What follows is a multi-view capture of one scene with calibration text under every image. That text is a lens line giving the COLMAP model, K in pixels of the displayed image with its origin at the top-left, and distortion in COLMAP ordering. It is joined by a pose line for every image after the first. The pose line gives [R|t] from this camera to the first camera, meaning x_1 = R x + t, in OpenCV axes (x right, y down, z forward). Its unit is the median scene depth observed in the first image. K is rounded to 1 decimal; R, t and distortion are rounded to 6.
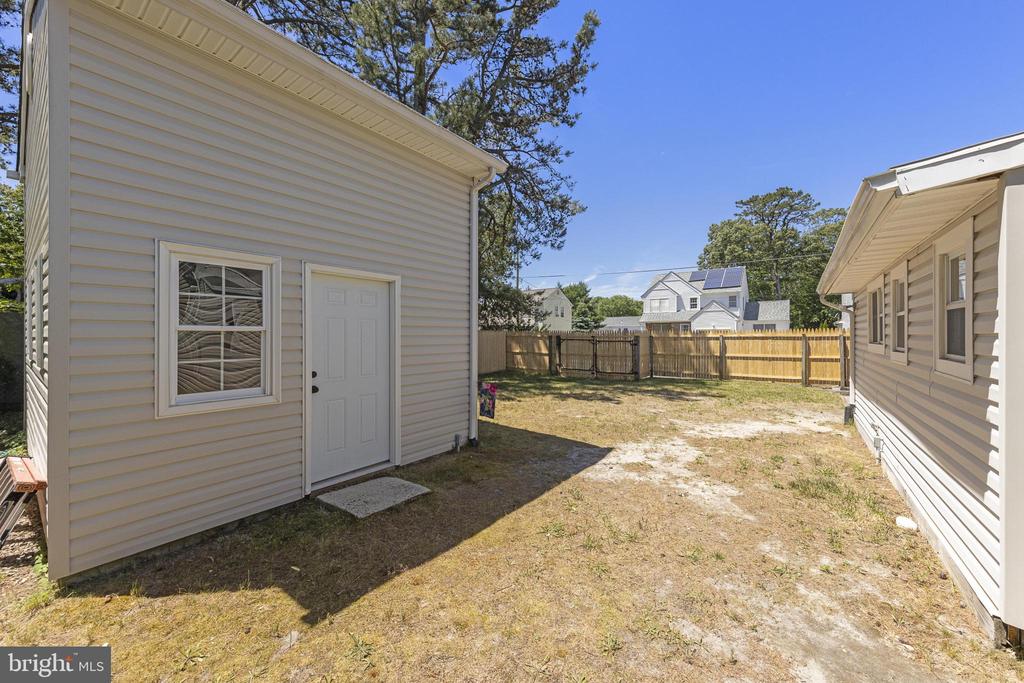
lens RADIAL K [[380.0, 0, 516.0], [0, 380.0, 333.0], [0, 0, 1]] dist [0.002662, 0.000253]
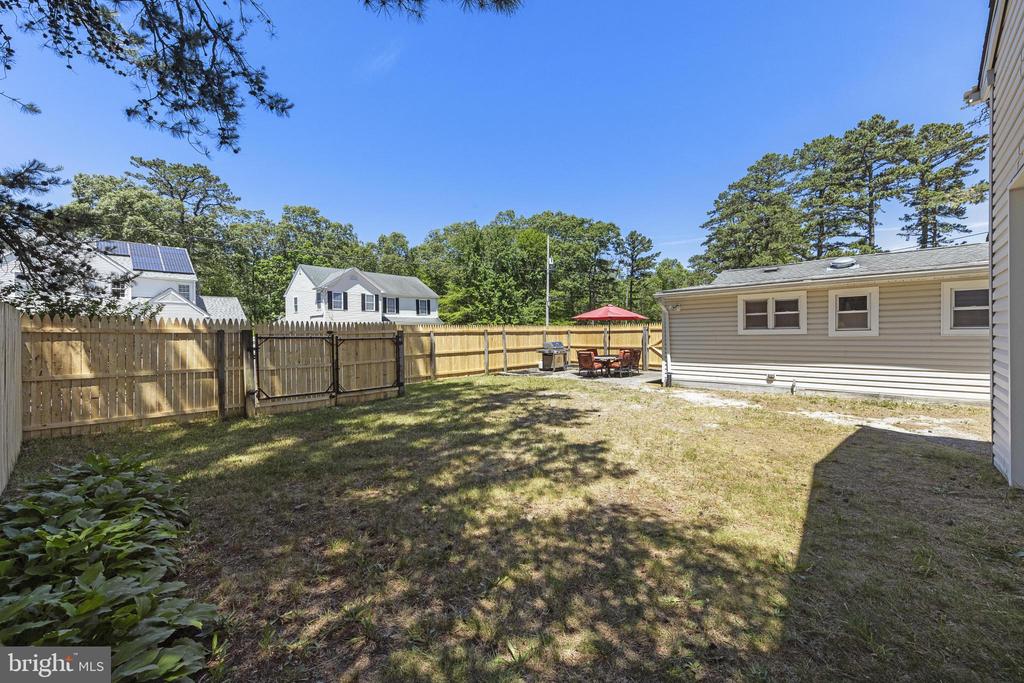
lens RADIAL K [[397.5, 0, 509.4], [0, 397.5, 337.9], [0, 0, 1]] dist [0.007889, -0.000072]
pose [[0.130163, -0.008763, 0.991454, -0.412628], [0.006655, 0.999946, 0.007965, 0.017890], [-0.991470, 0.005562, 0.130214, 0.766633]]
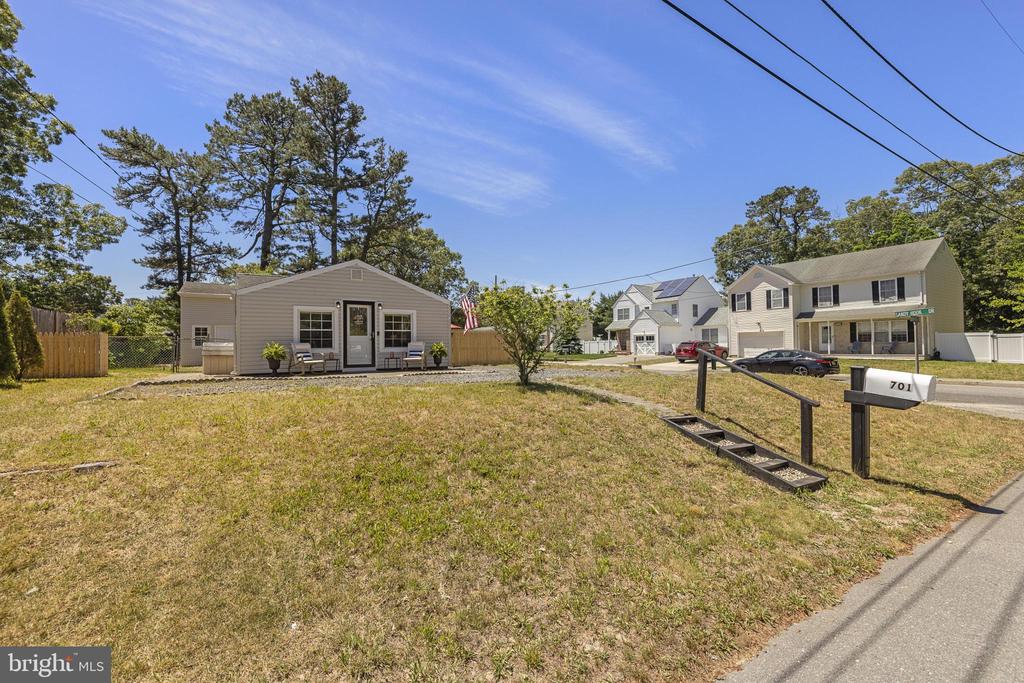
lens RADIAL K [[433.6, 0, 517.2], [0, 433.6, 340.0], [0, 0, 1]] dist [0.002820, 0.000218]
pose [[0.934808, -0.018131, -0.354690, 1.781090], [0.014853, 0.999818, -0.011963, 0.050714], [0.354842, 0.005915, 0.934907, -1.085701]]
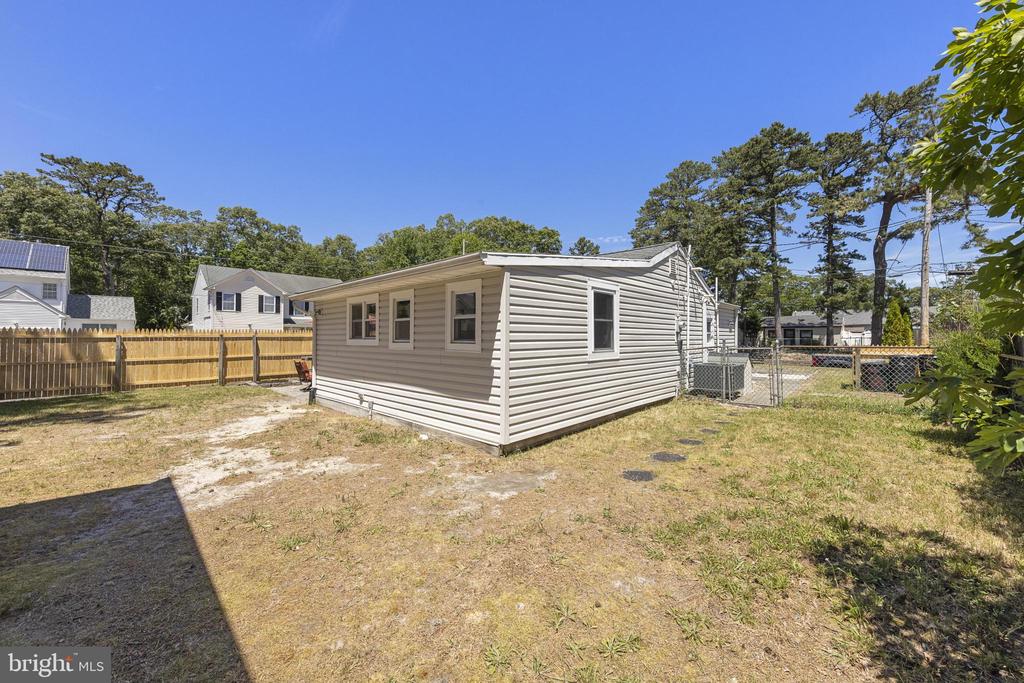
lens RADIAL K [[387.7, 0, 510.9], [0, 387.7, 330.6], [0, 0, 1]] dist [0.007727, 0.000185]
pose [[0.124778, 0.020383, 0.991975, -0.185909], [-0.005325, 0.999788, -0.019874, 0.008436], [-0.992170, -0.002803, 0.124860, 0.093736]]
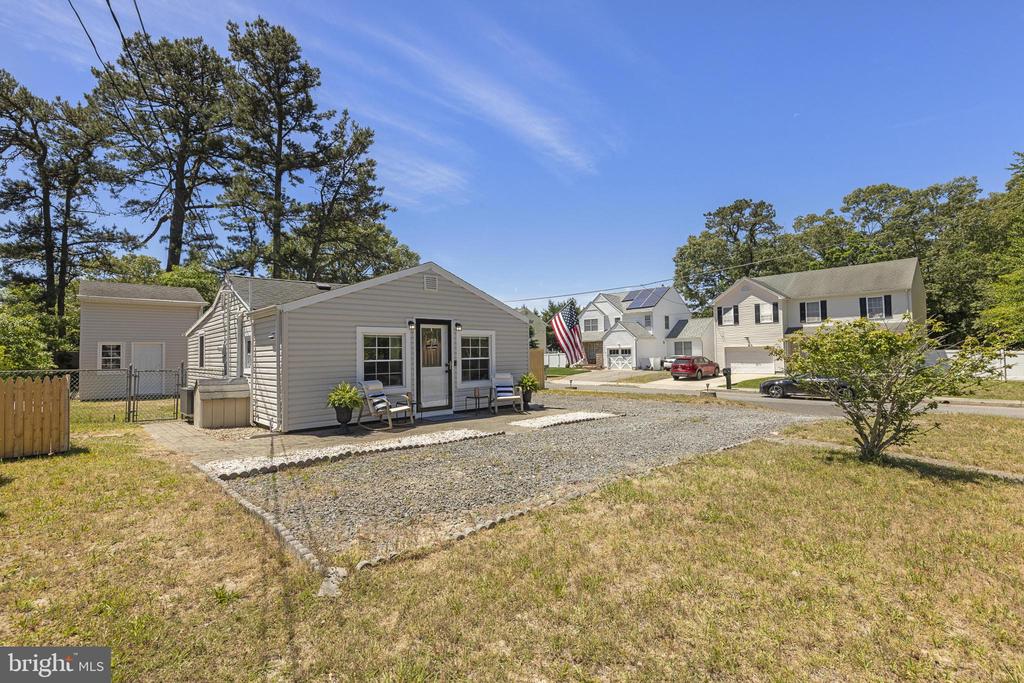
lens RADIAL K [[463.5, 0, 518.8], [0, 463.5, 339.8], [0, 0, 1]] dist [0.005088, -0.000379]
pose [[0.985585, -0.020471, -0.167940, 1.303369], [0.016359, 0.999533, -0.025828, -0.006499], [0.168390, 0.022709, 0.985459, -1.017440]]
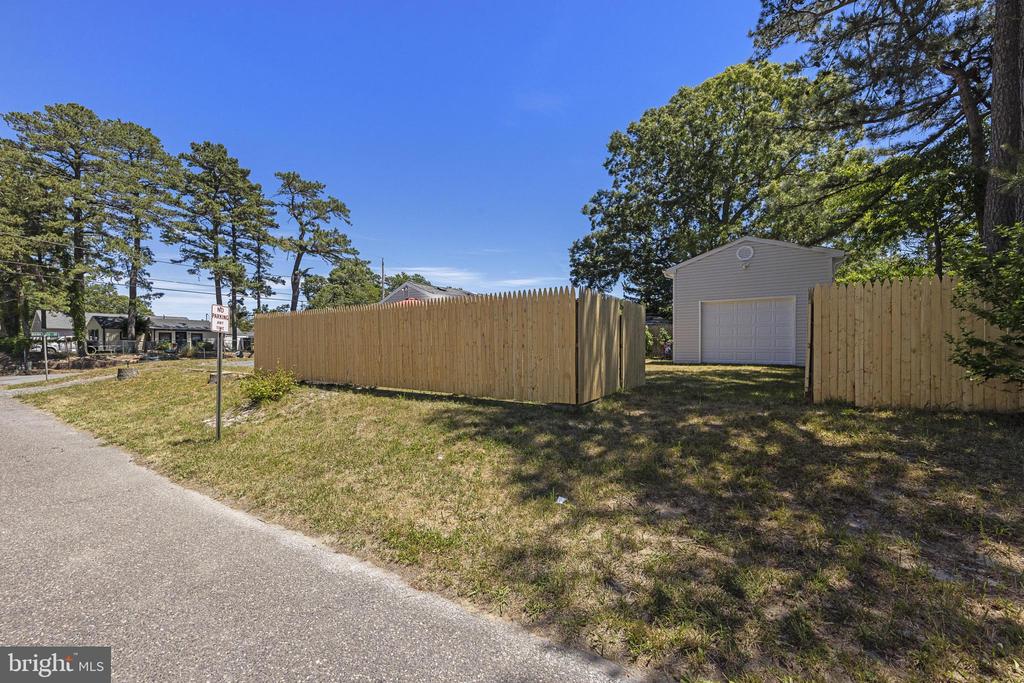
lens RADIAL K [[396.2, 0, 525.0], [0, 396.2, 348.1], [0, 0, 1]] dist [0.001210, 0.000087]
pose [[-0.998635, 0.005910, -0.051893, 0.506347], [0.005861, 0.999982, 0.001089, 0.065051], [0.051899, 0.000784, -0.998652, 1.682800]]
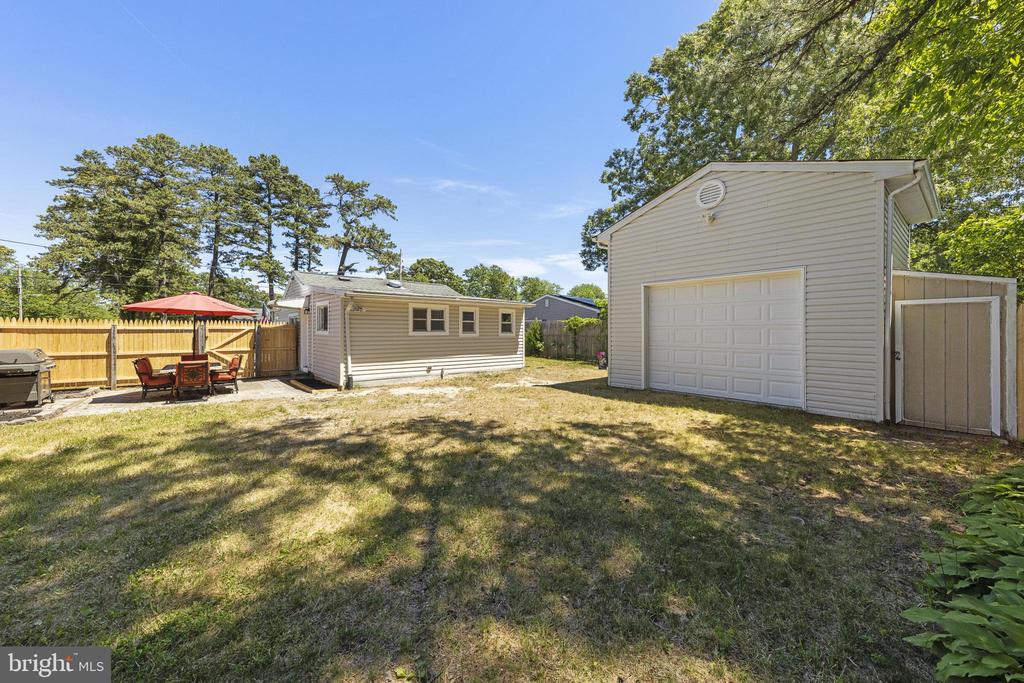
lens RADIAL K [[380.0, 0, 516.0], [0, 380.0, 333.0], [0, 0, 1]] dist [0.002662, 0.000253]
pose [[-0.973395, 0.000092, 0.229135, -0.041199], [-0.000580, 0.999996, -0.002865, 0.016870], [-0.229134, -0.002921, -0.973390, 1.223797]]
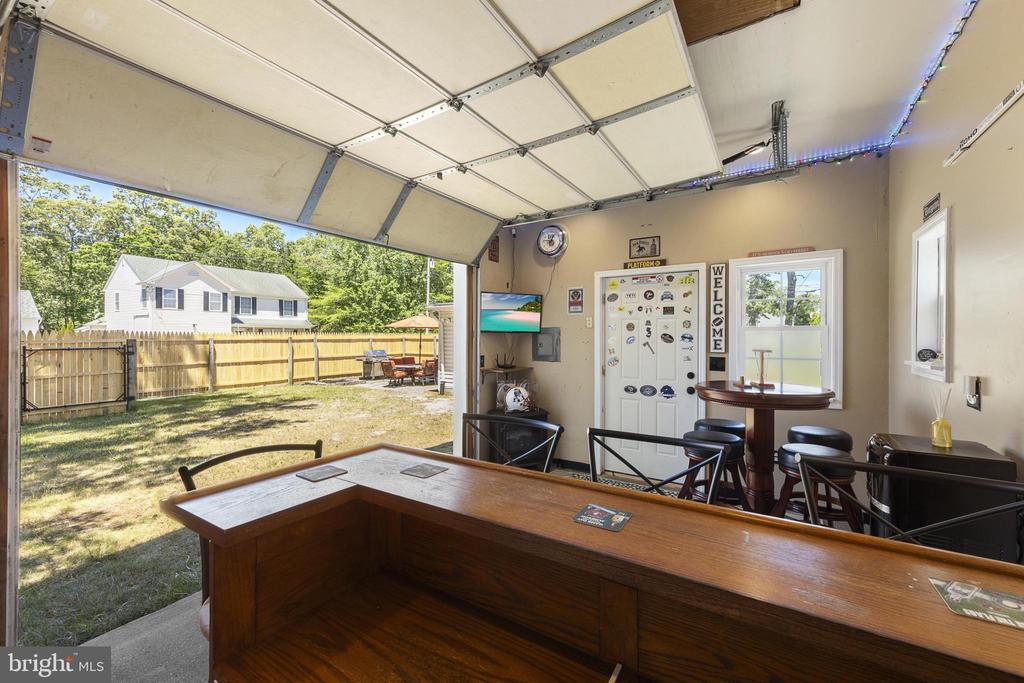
lens RADIAL K [[413.6, 0, 516.5], [0, 413.6, 338.1], [0, 0, 1]] dist [0.002010, -0.000028]
pose [[-0.084168, 0.000721, 0.996451, -0.463034], [-0.002621, 0.999996, -0.000945, 0.005394], [-0.996448, -0.002691, -0.084166, 0.453672]]
